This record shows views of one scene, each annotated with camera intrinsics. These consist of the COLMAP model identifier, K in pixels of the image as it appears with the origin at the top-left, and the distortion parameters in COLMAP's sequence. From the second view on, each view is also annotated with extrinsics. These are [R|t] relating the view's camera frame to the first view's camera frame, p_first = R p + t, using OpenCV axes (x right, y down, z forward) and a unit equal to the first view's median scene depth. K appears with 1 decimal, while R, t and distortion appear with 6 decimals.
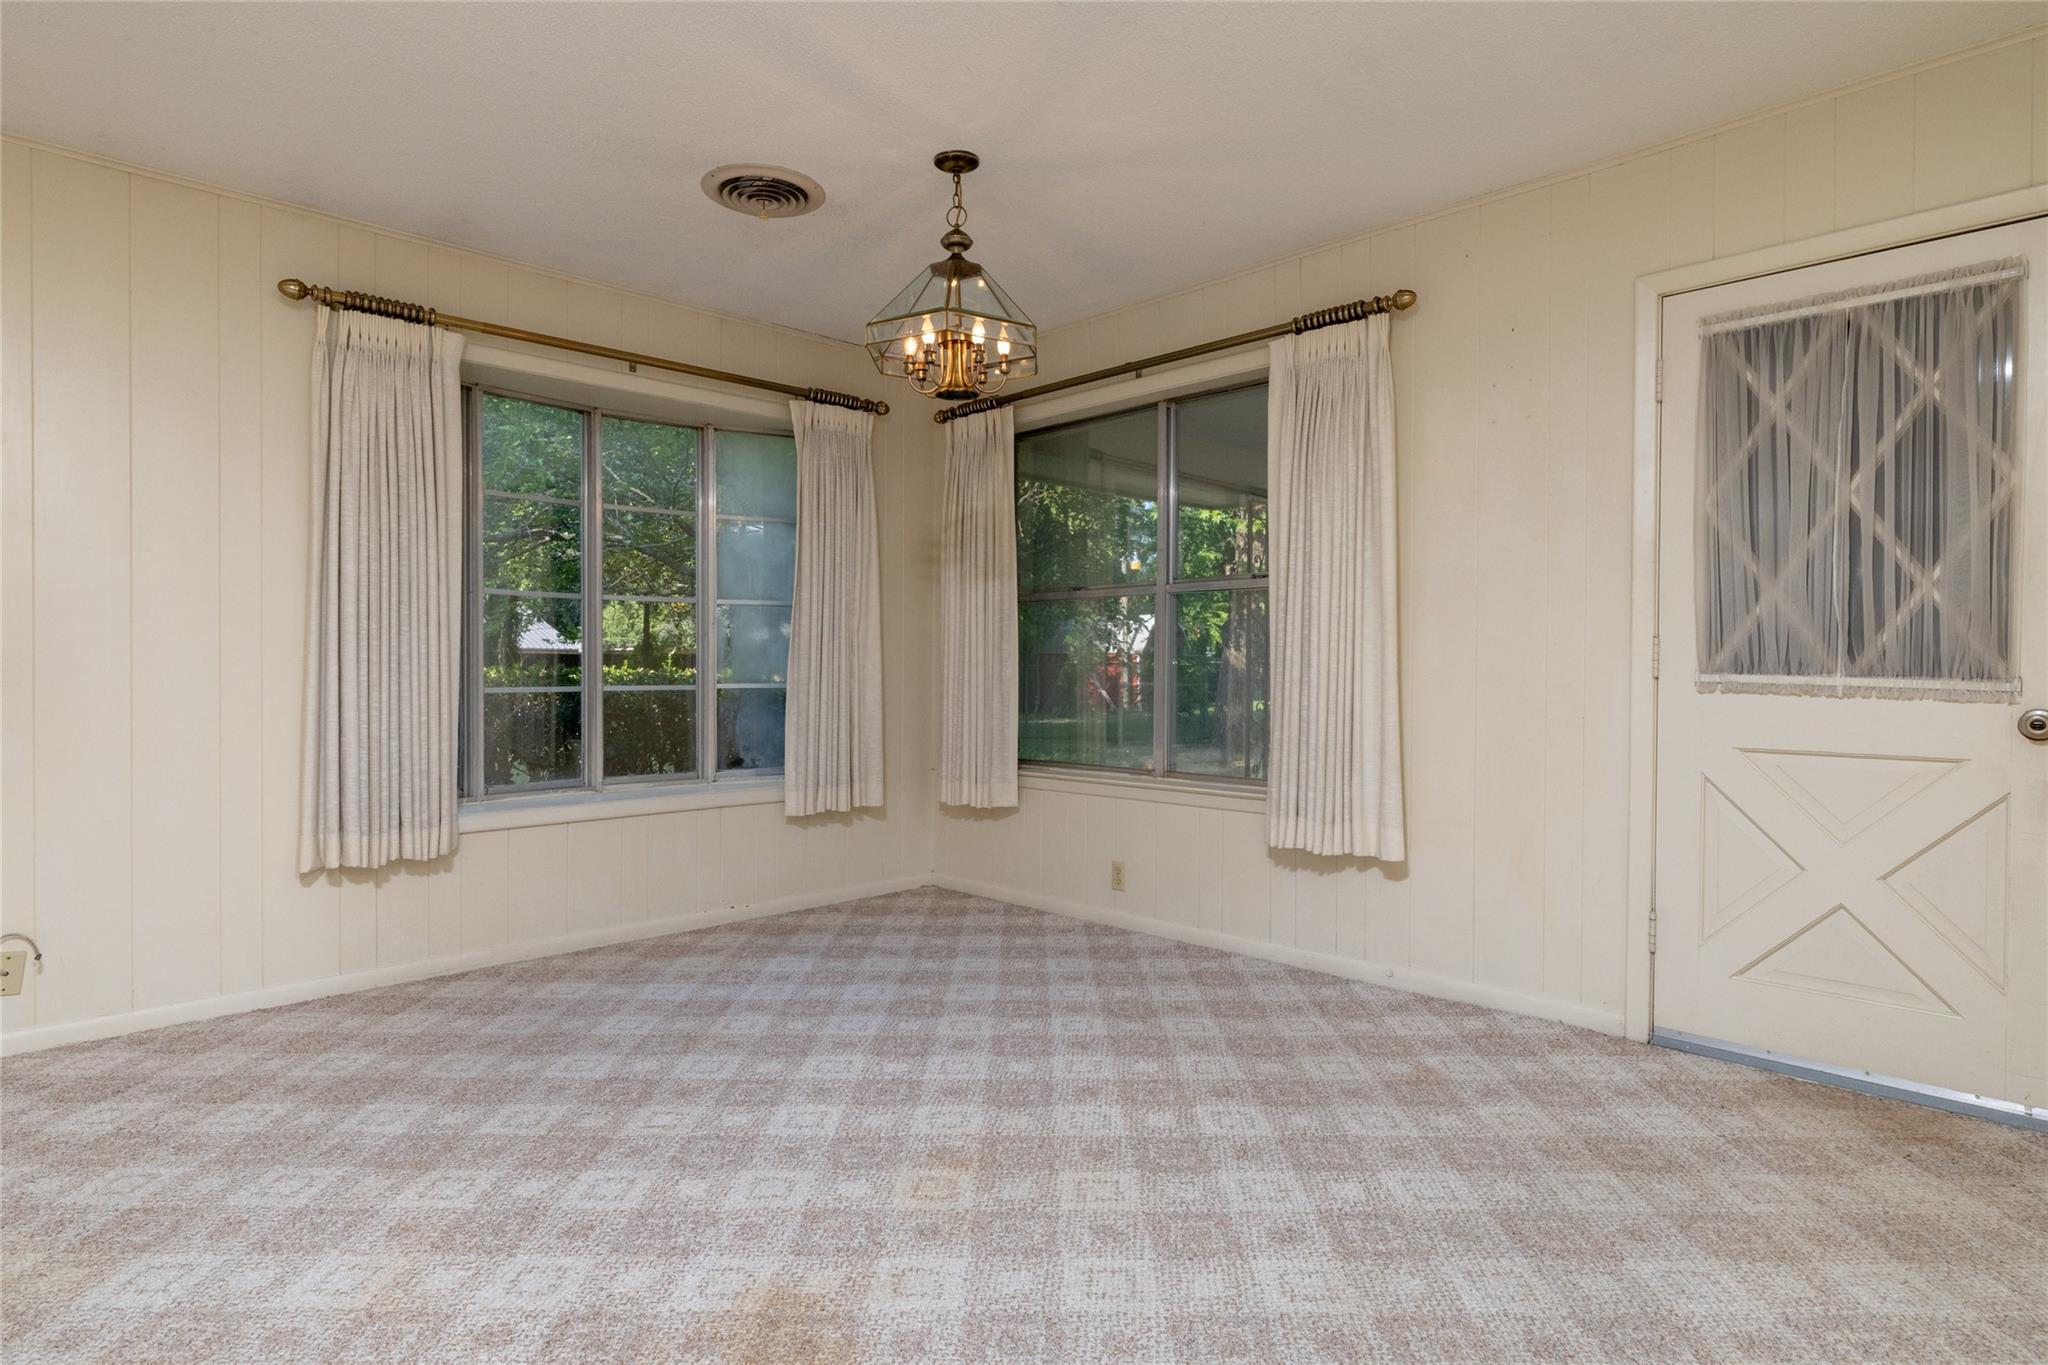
lens RADIAL K [[1117.2, 0, 1027.0], [0, 1117.2, 690.4], [0, 0, 1]] dist [-0.001458, -0.000360]
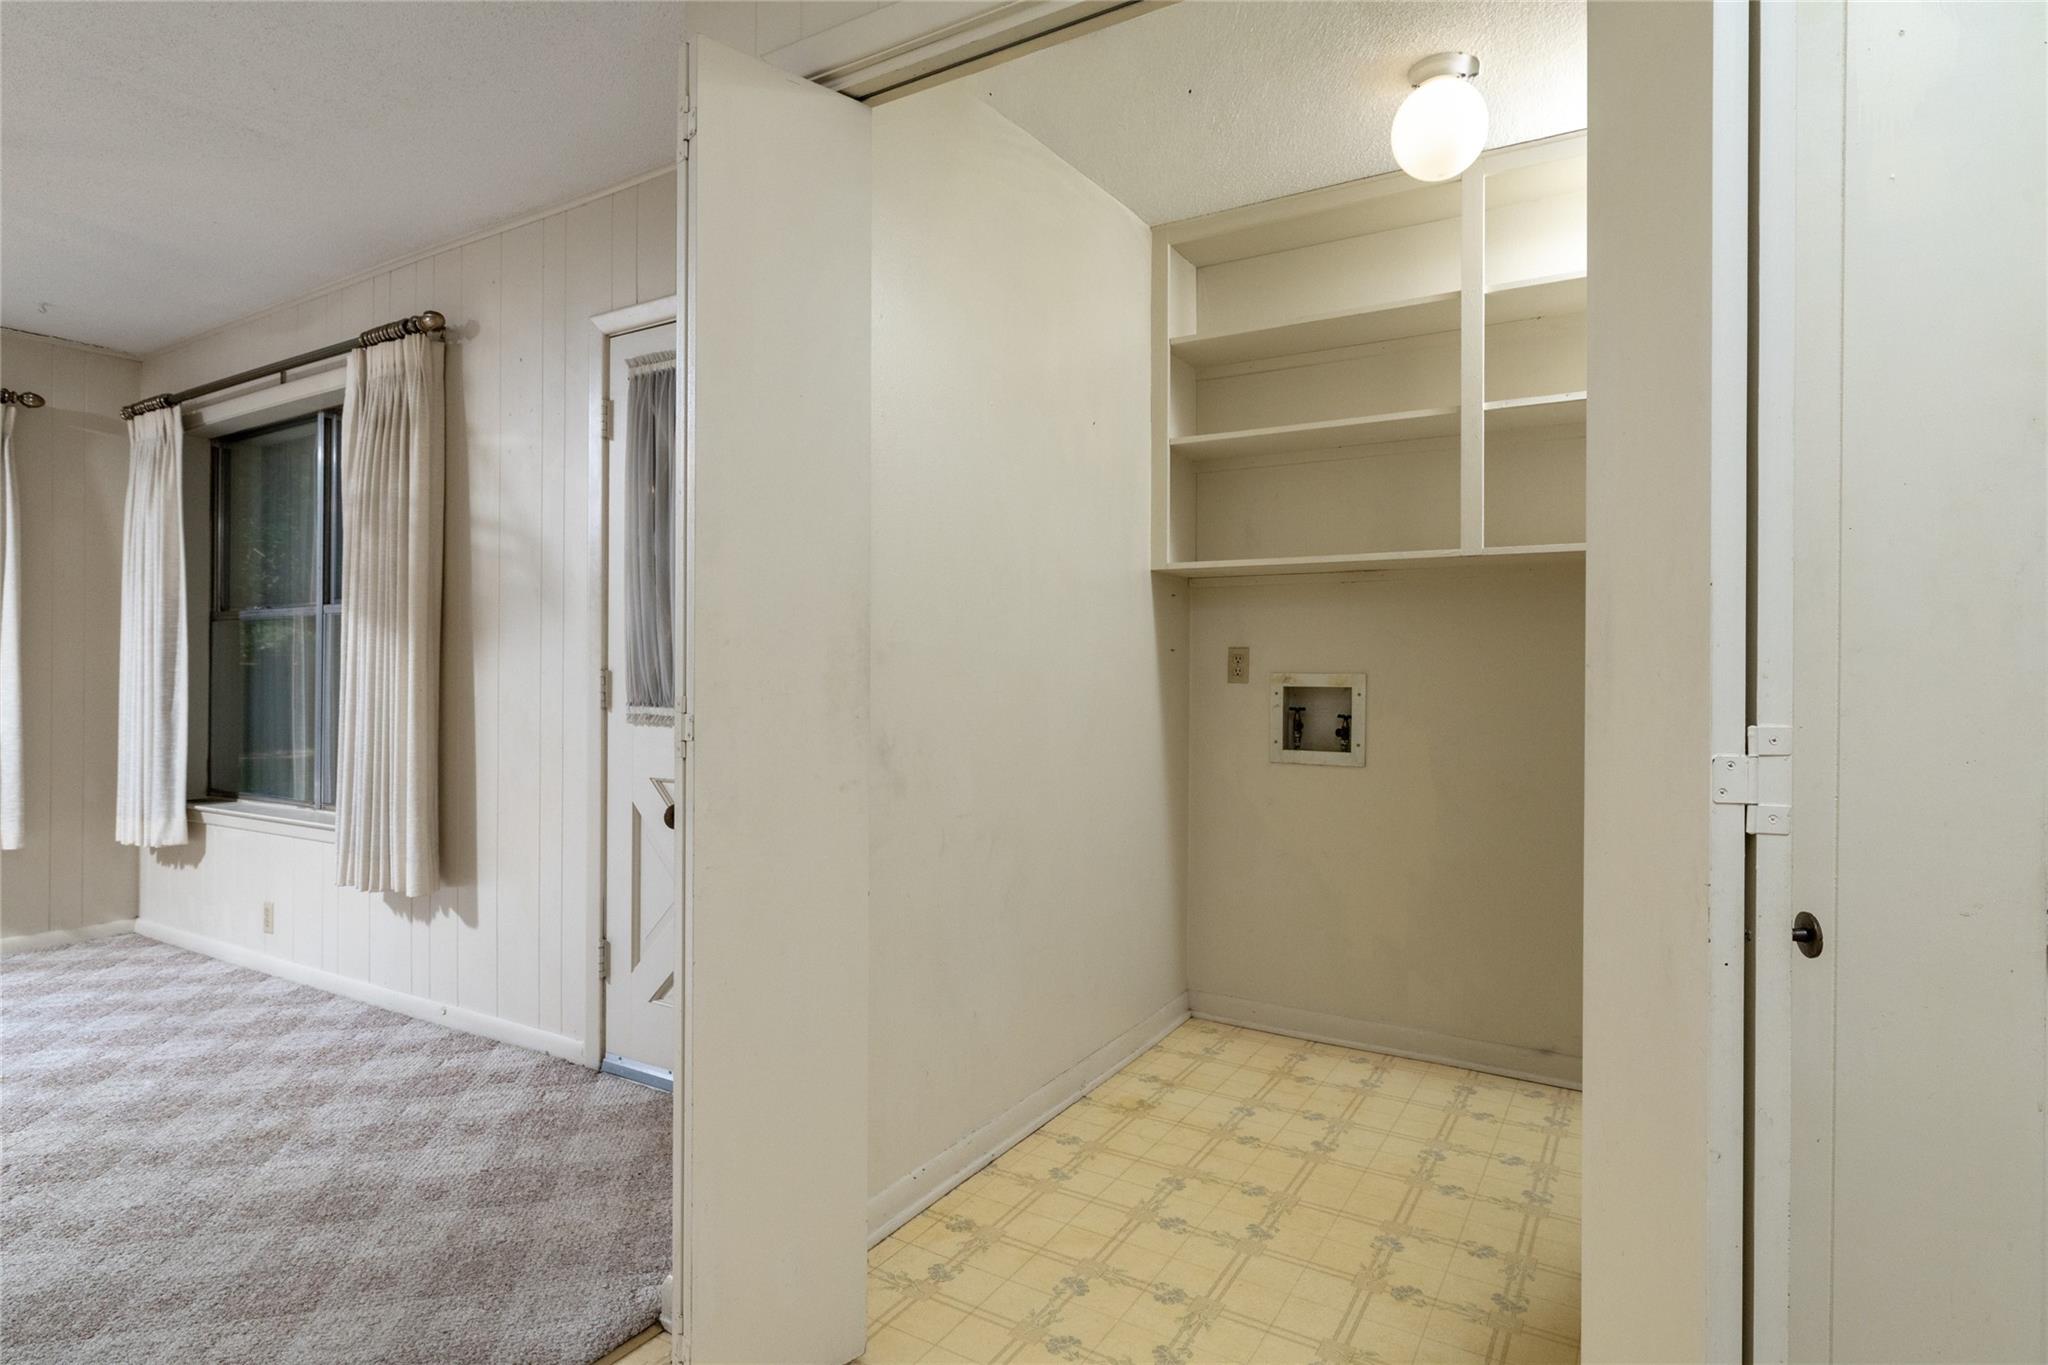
lens RADIAL K [[1117.2, 0, 1027.5], [0, 1117.2, 685.3], [0, 0, 1]] dist [-0.001458, -0.000360]
pose [[0.970918, -0.003770, 0.239383, 0.693657], [0.006124, 0.999940, -0.009091, -0.021594], [-0.239334, 0.010293, 0.970883, -0.081421]]
